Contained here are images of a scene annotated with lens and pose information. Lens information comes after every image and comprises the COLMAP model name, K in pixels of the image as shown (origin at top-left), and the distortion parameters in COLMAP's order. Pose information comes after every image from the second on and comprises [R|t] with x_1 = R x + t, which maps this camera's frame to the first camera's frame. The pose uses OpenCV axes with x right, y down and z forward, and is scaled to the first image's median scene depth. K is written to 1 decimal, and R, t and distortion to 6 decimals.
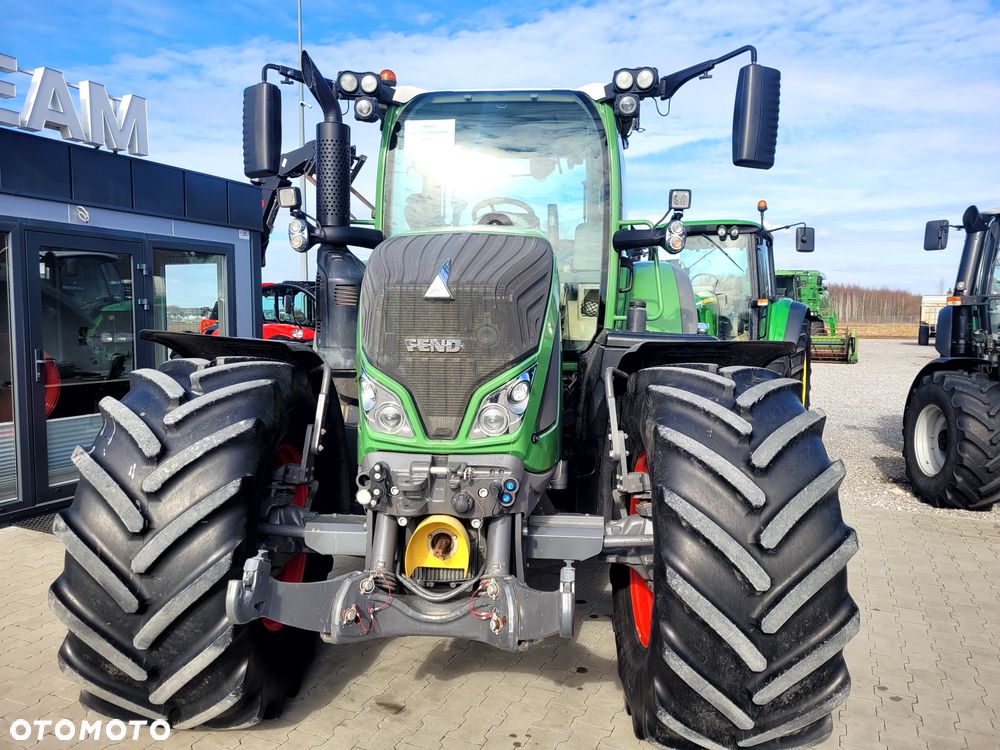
lens RADIAL K [[750.1, 0, 500.0], [0, 750.1, 360.4], [0, 0, 1]] dist [0.071535, -0.062968]
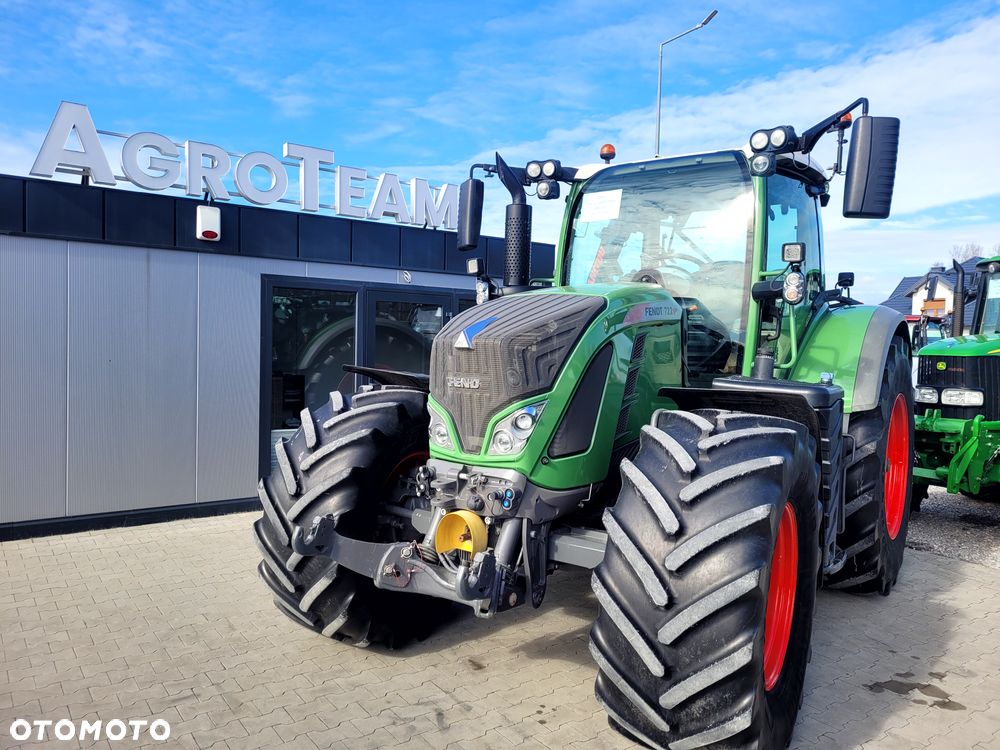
lens RADIAL K [[754.7, 0, 505.9], [0, 754.7, 364.1], [0, 0, 1]] dist [0.058900, -0.050356]
pose [[0.860487, 0.028994, -0.508647, 0.571233], [-0.050469, 0.998320, -0.028472, -0.015646], [0.506967, 0.050171, 0.860504, -0.108537]]
